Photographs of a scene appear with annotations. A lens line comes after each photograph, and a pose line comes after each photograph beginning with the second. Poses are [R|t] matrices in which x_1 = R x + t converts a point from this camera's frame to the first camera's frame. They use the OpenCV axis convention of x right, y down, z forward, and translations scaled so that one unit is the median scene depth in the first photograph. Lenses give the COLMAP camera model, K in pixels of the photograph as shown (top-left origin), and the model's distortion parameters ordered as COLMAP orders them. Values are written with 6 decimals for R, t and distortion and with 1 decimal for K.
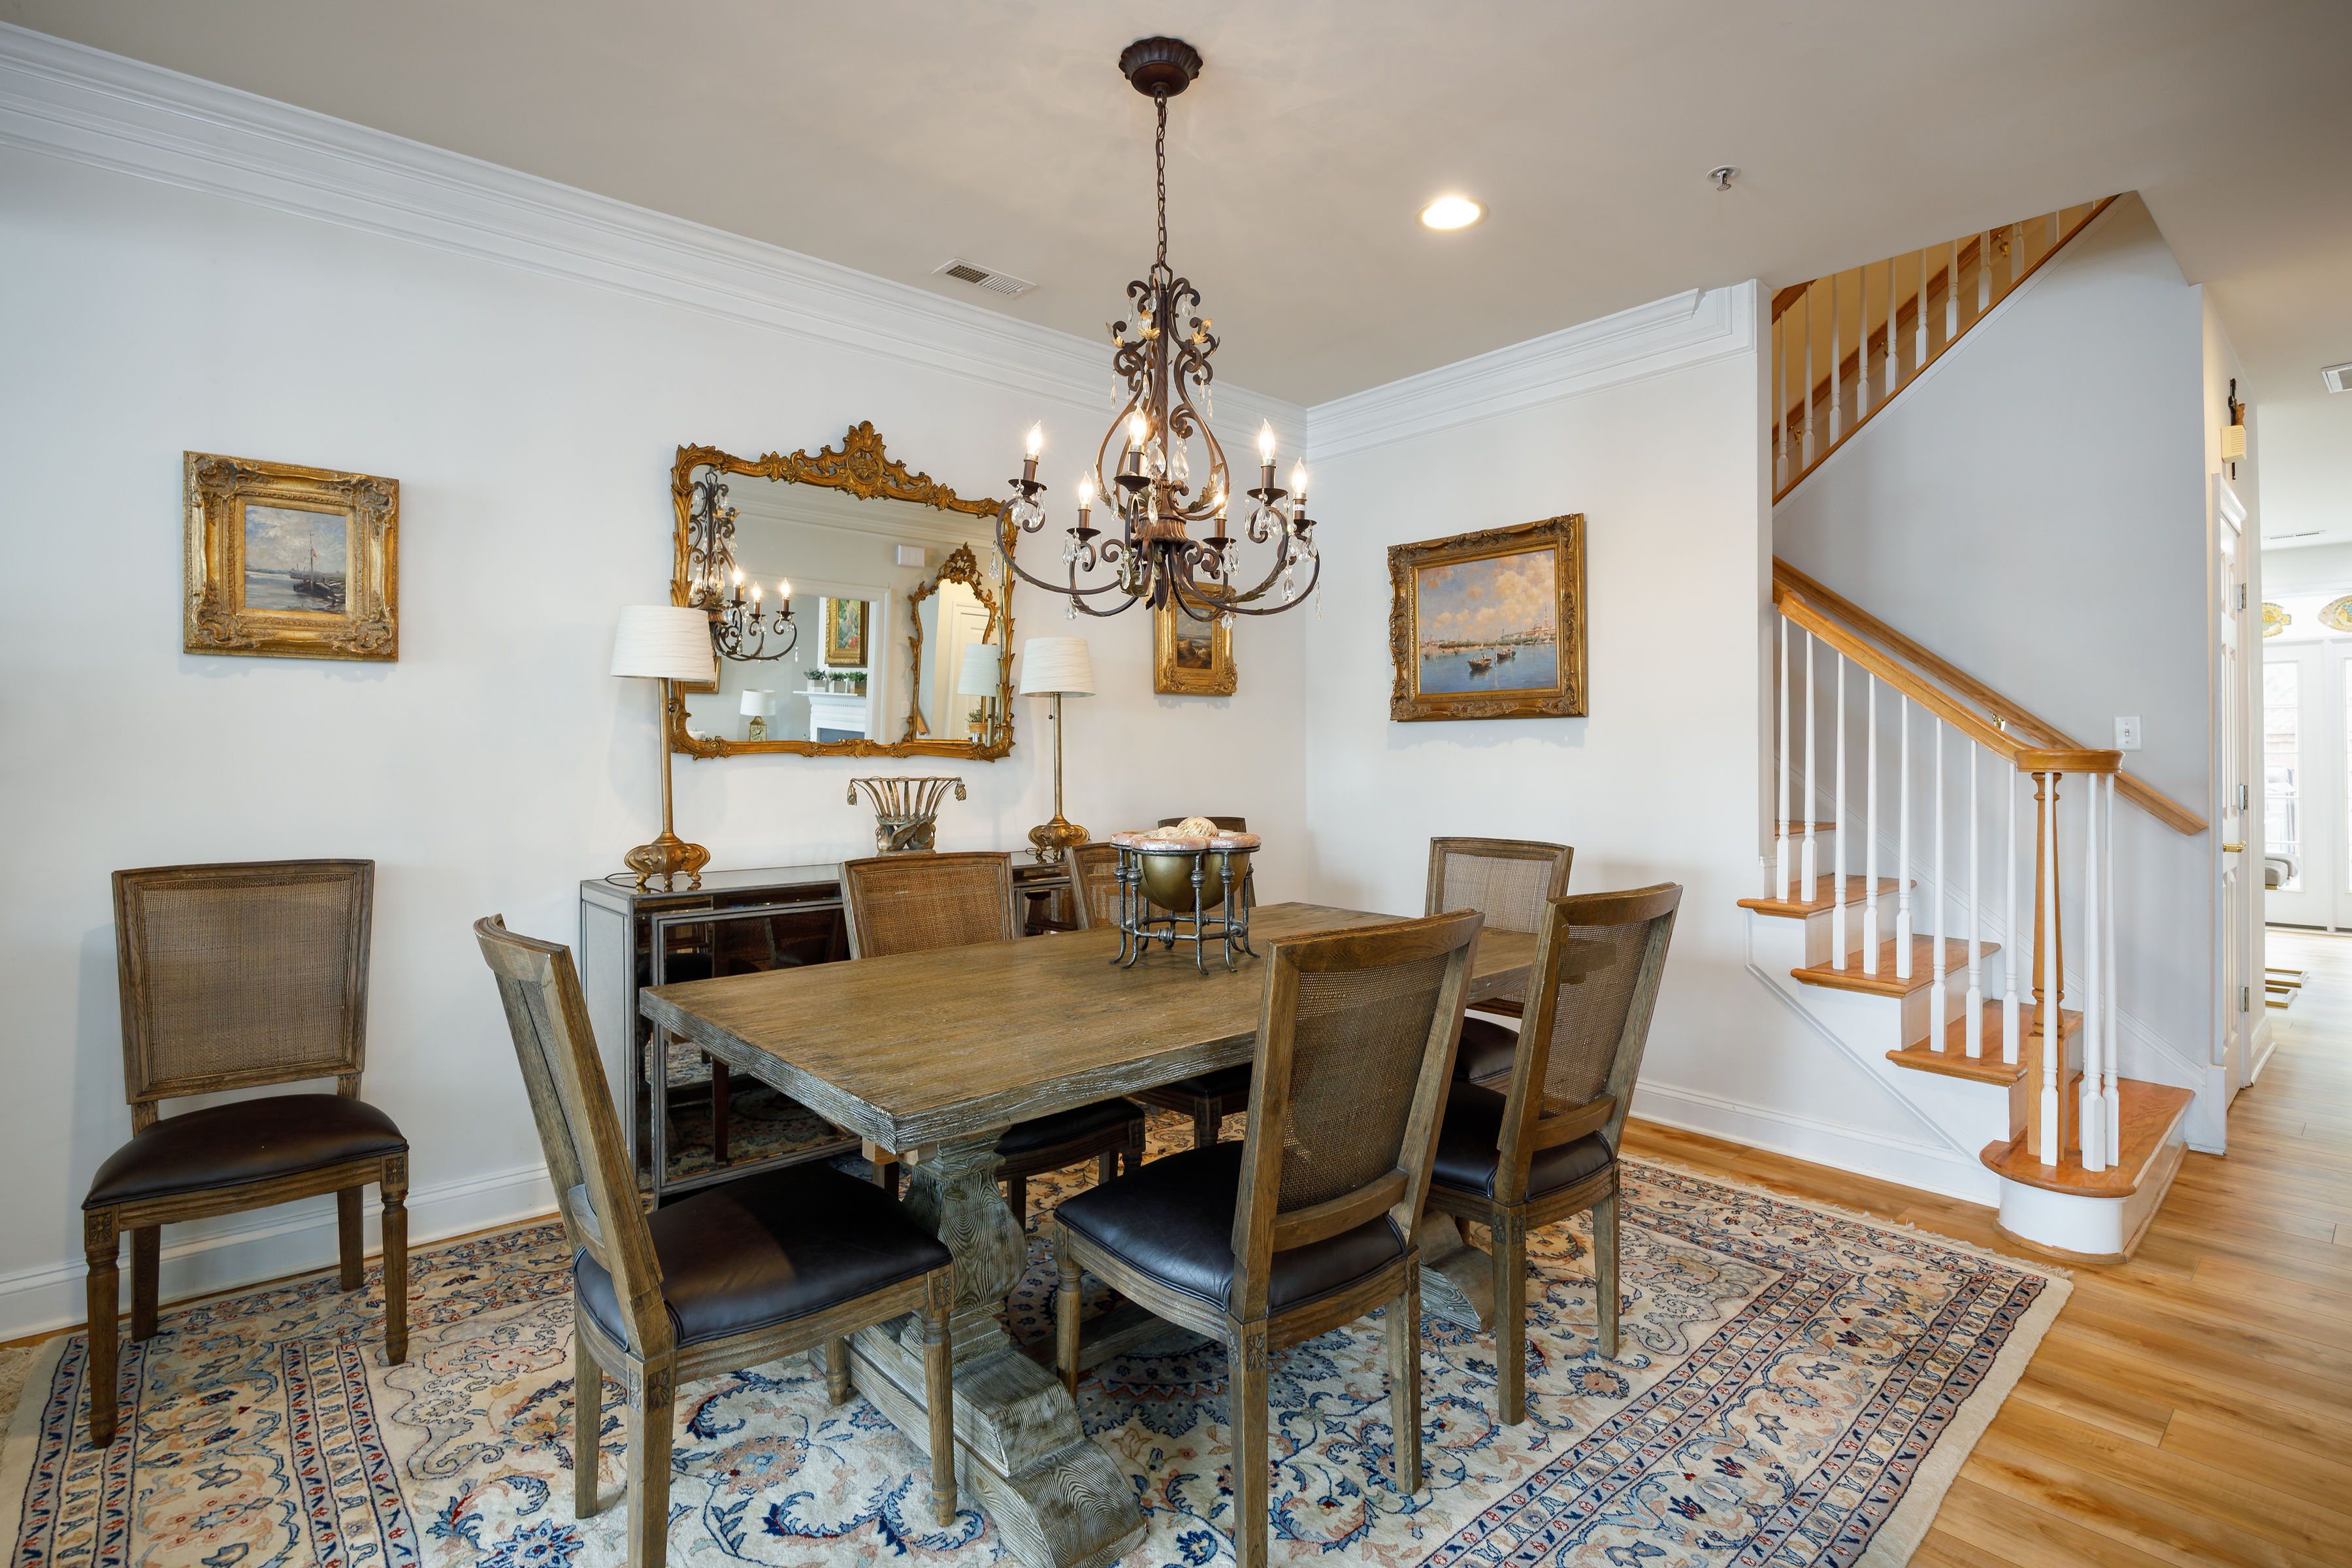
lens RADIAL K [[1129.4, 0, 1163.5], [0, 1129.4, 745.7], [0, 0, 1]] dist [-0.014002, -0.000183]
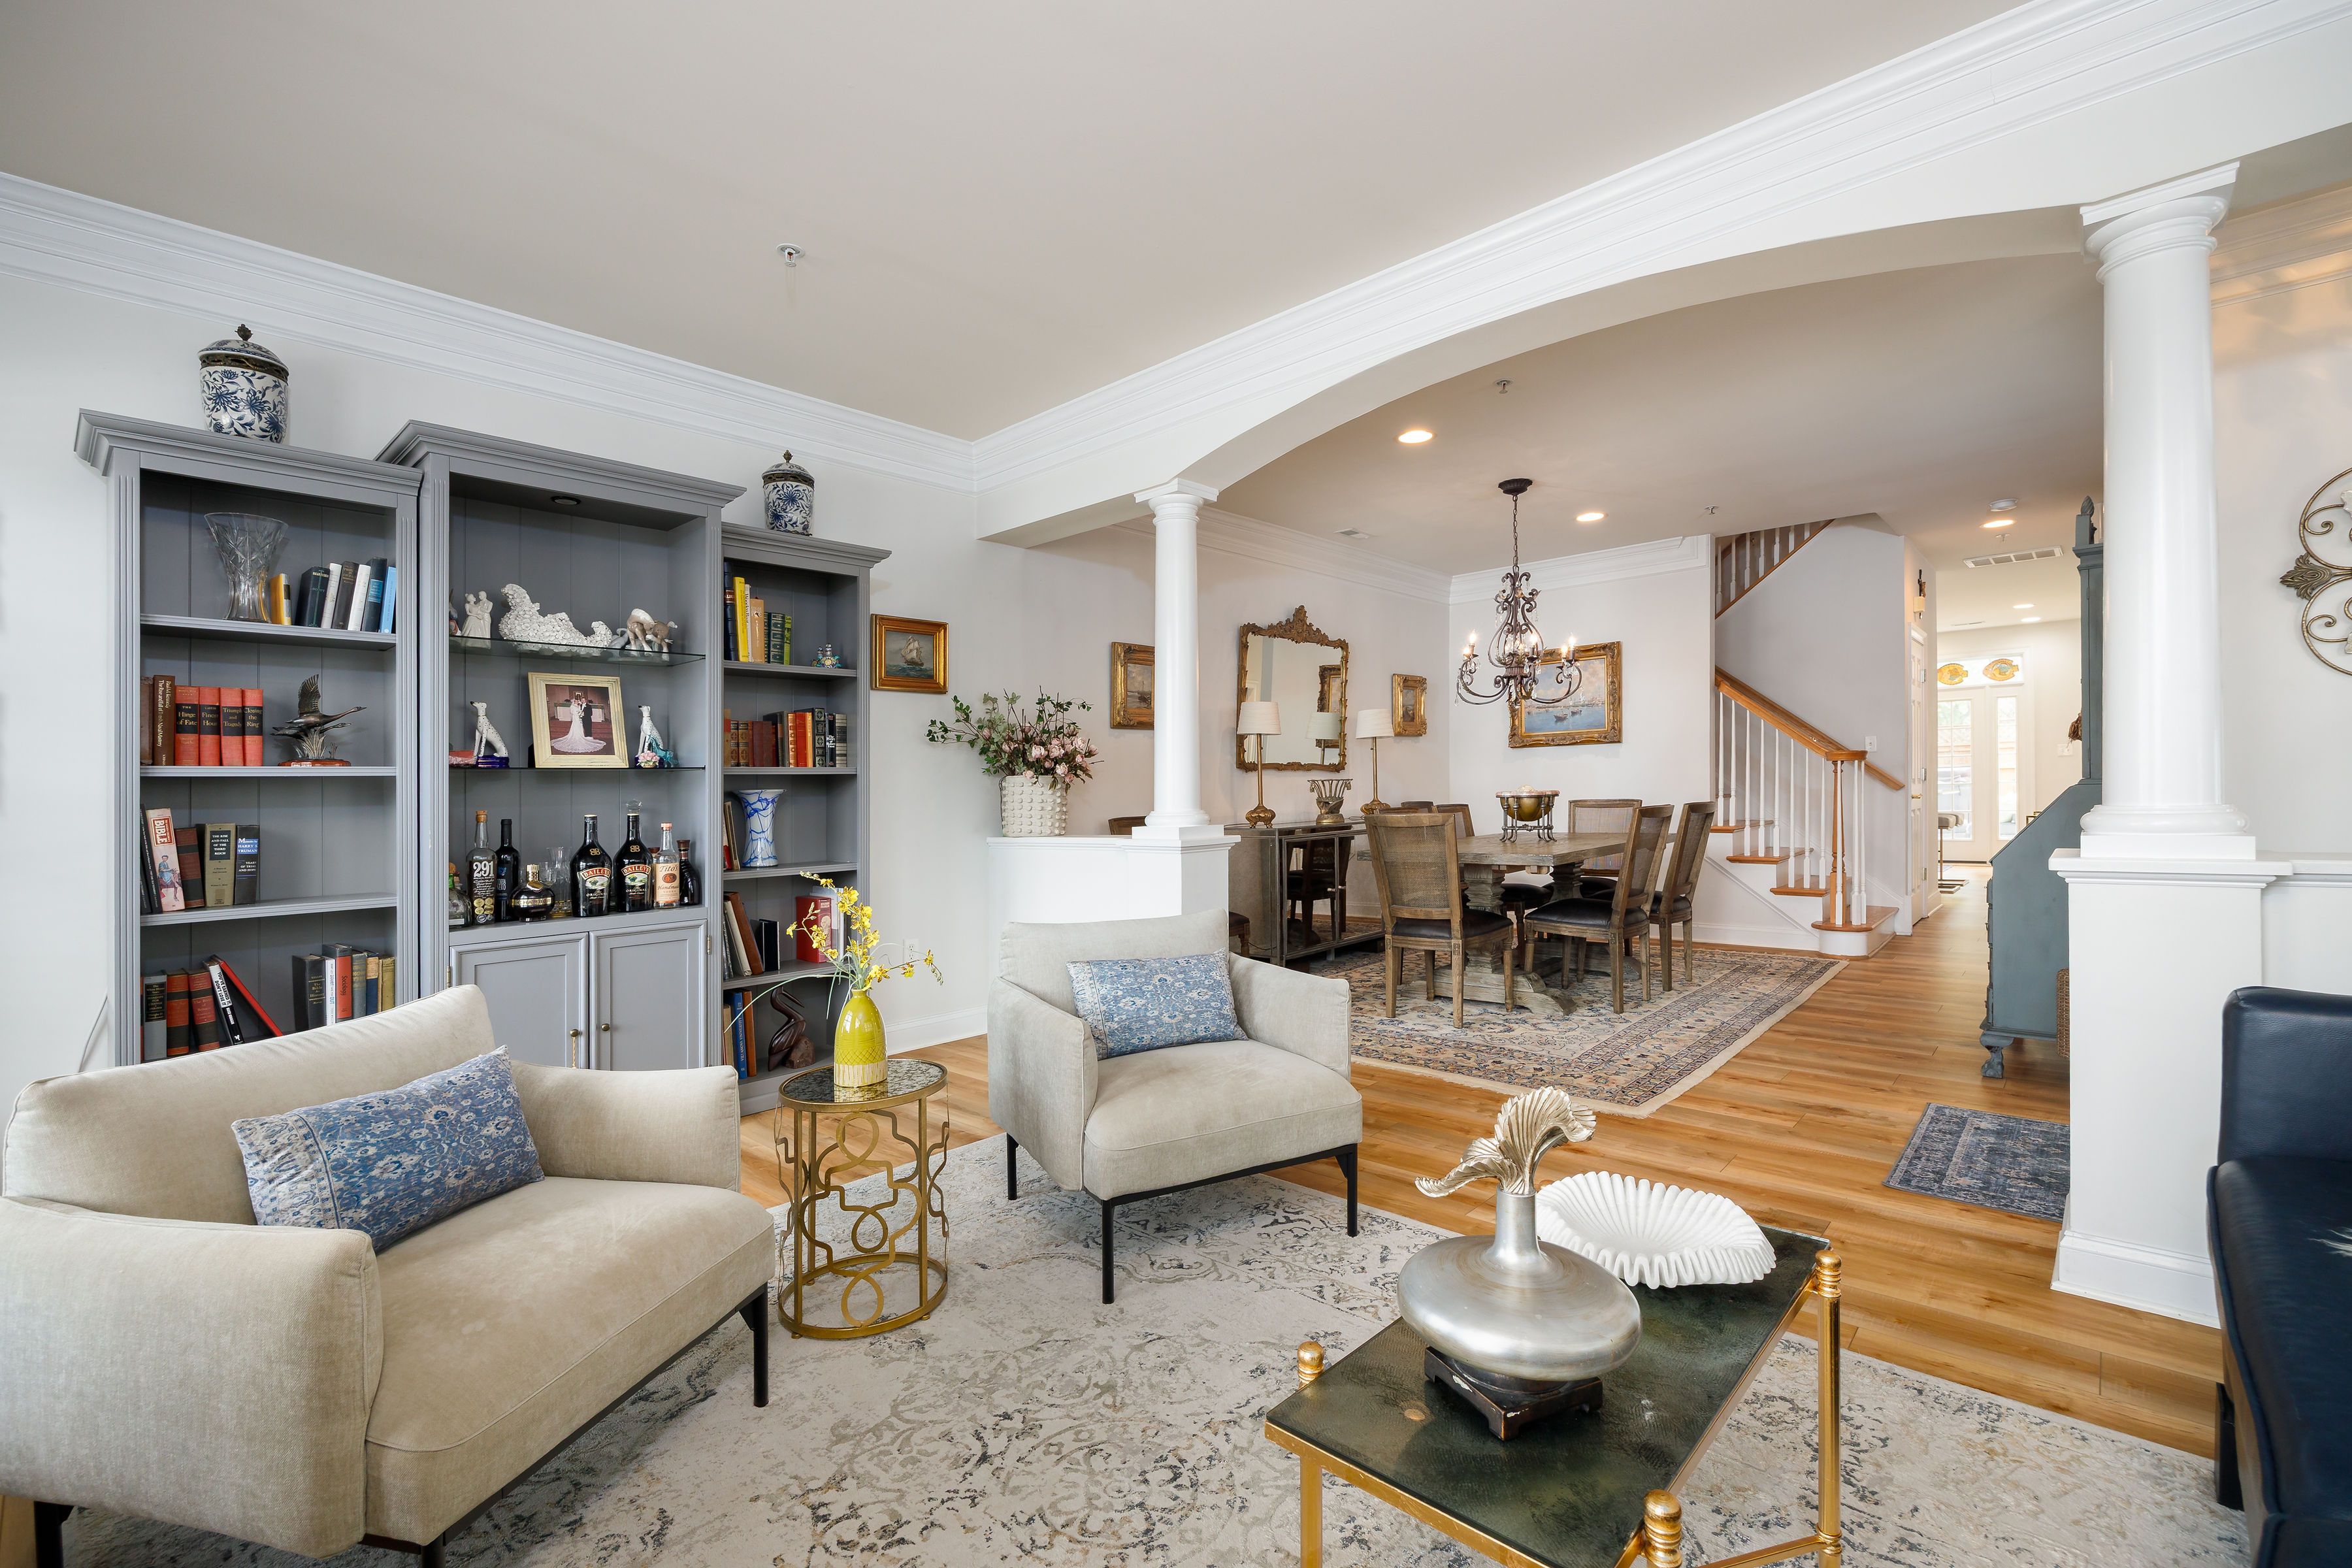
lens RADIAL K [[1044.3, 0, 1168.6], [0, 1044.3, 822.6], [0, 0, 1]] dist [-0.007107, -0.002138]
pose [[0.993317, -0.030110, 0.111425, -0.780706], [0.025389, 0.998728, 0.043553, 0.018454], [-0.112594, -0.040433, 0.992818, -0.929427]]
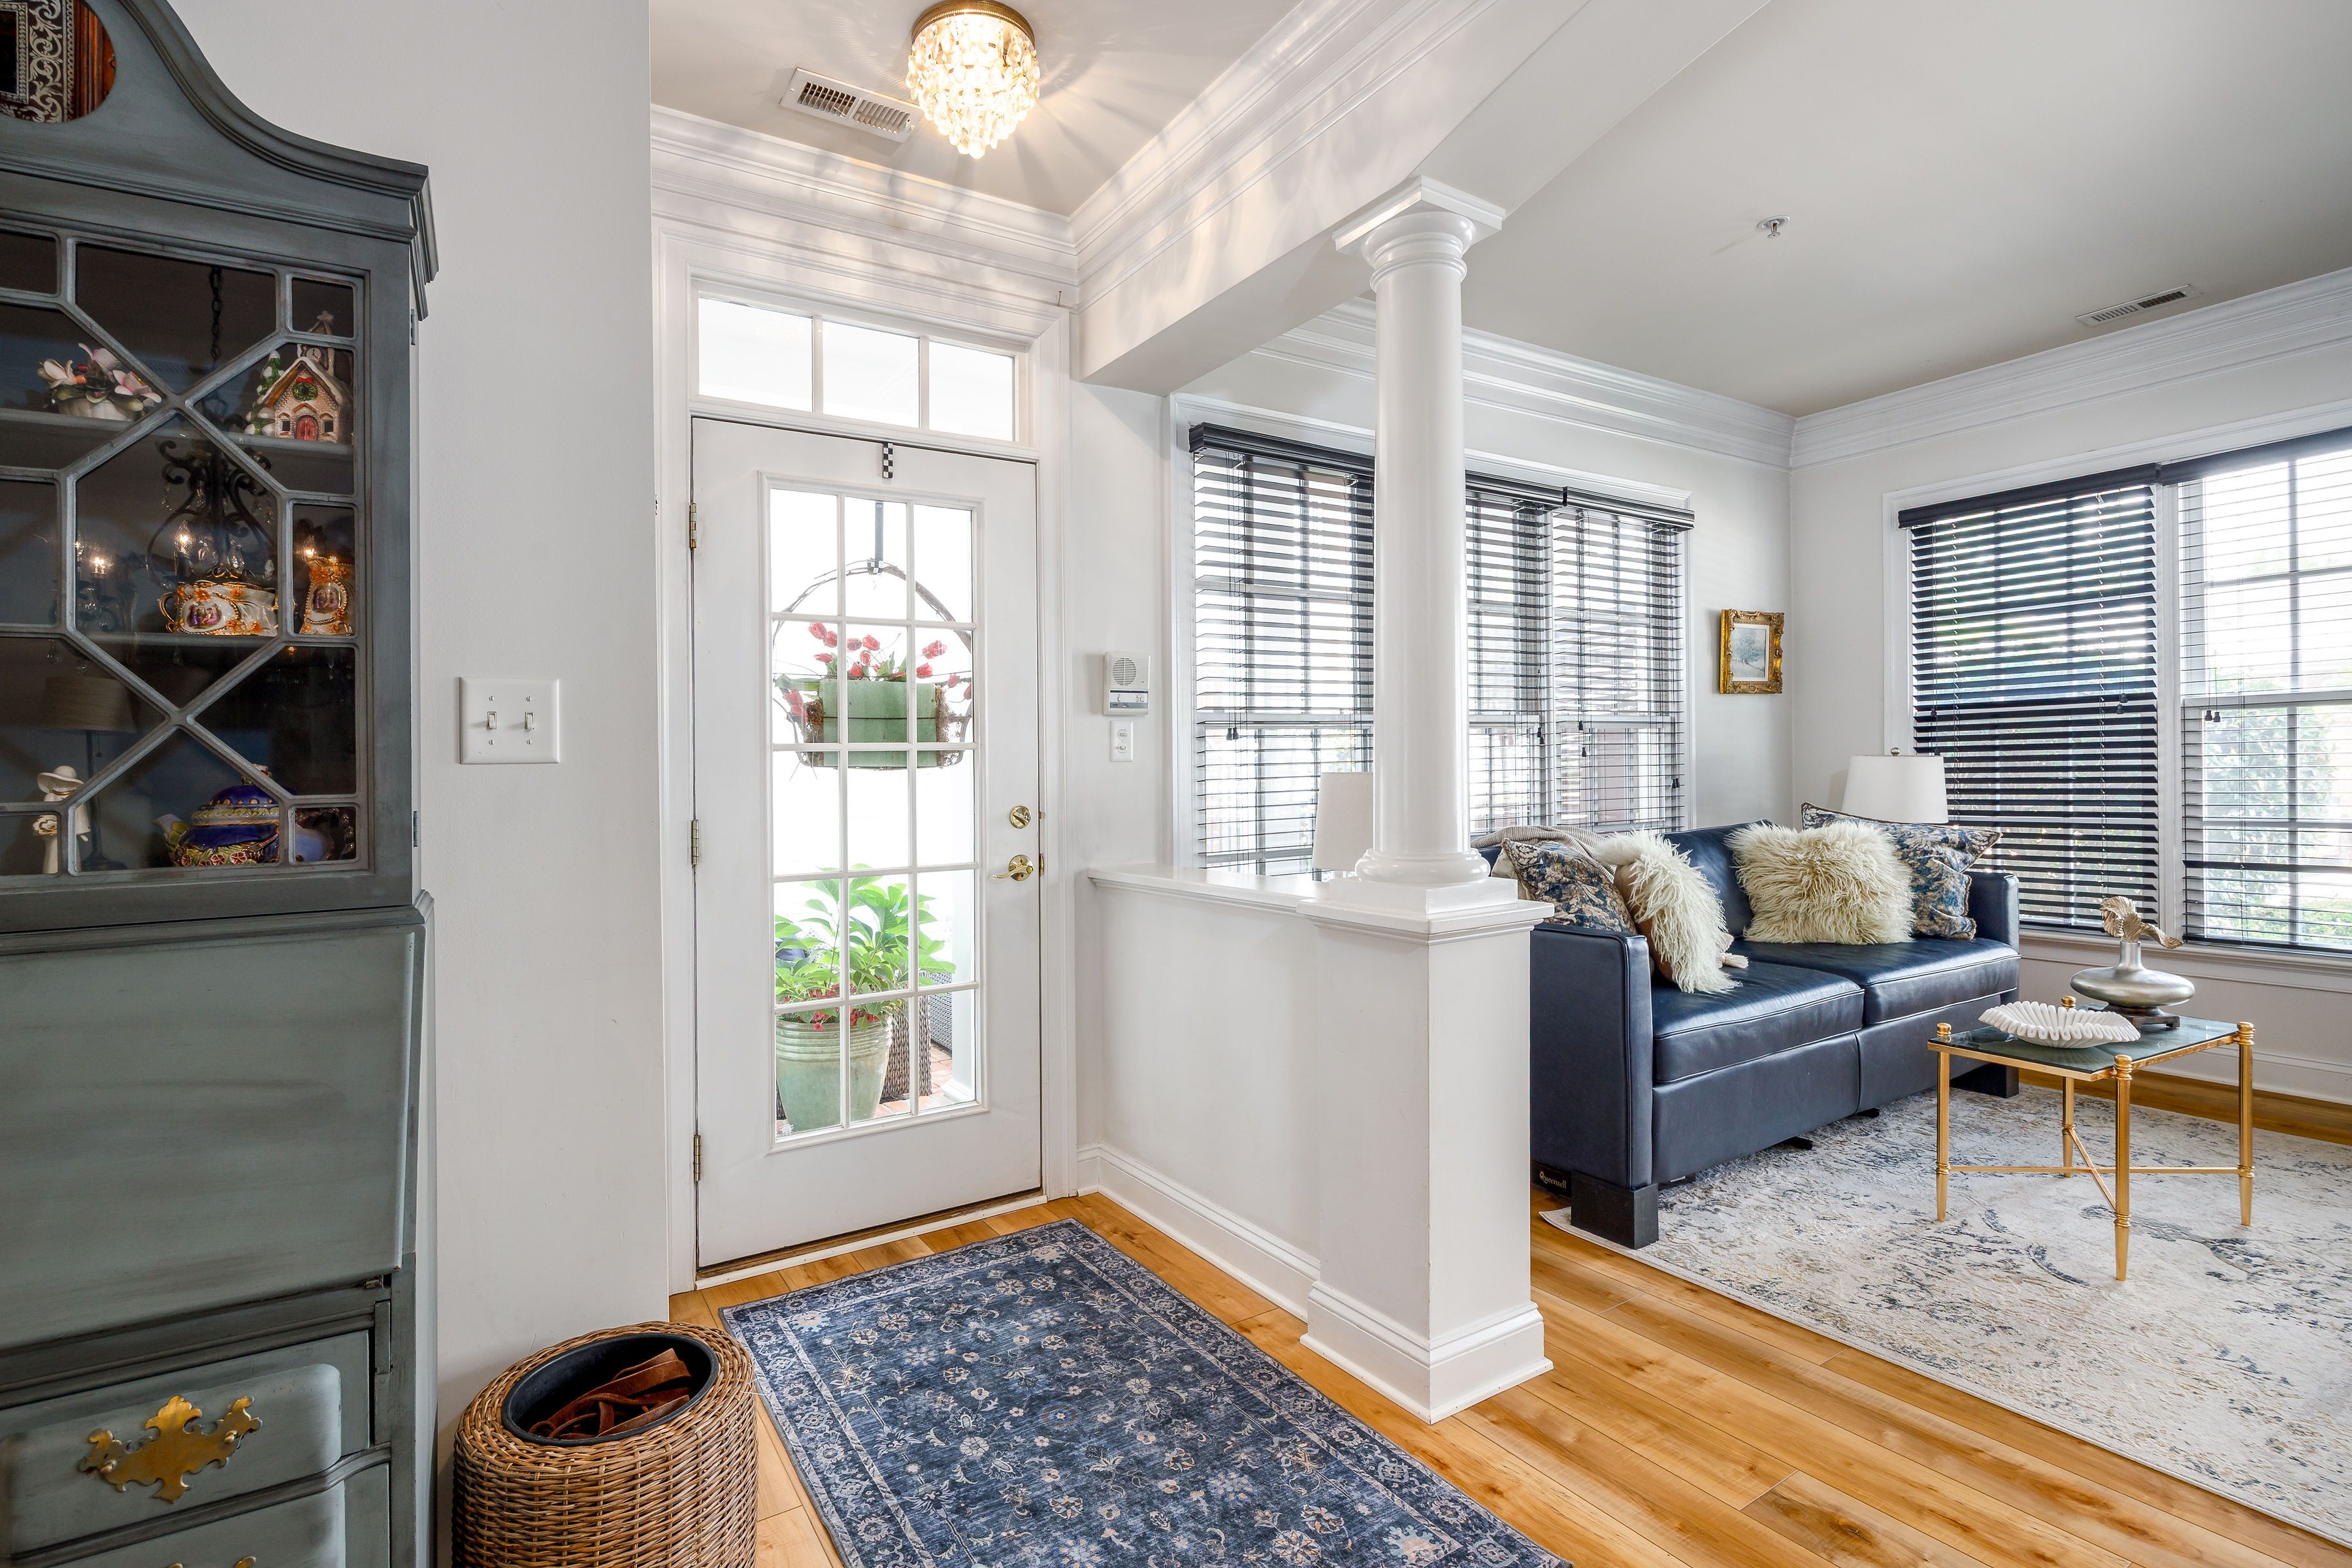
lens RADIAL K [[1100.6, 0, 1128.2], [0, 1100.6, 775.5], [0, 0, 1]] dist [-0.005975, 0.001696]
pose [[-0.986493, 0.020759, 0.162482, 0.016370], [0.019582, 0.999769, -0.008845, 0.008873], [-0.162628, -0.005544, -0.986672, 0.395969]]
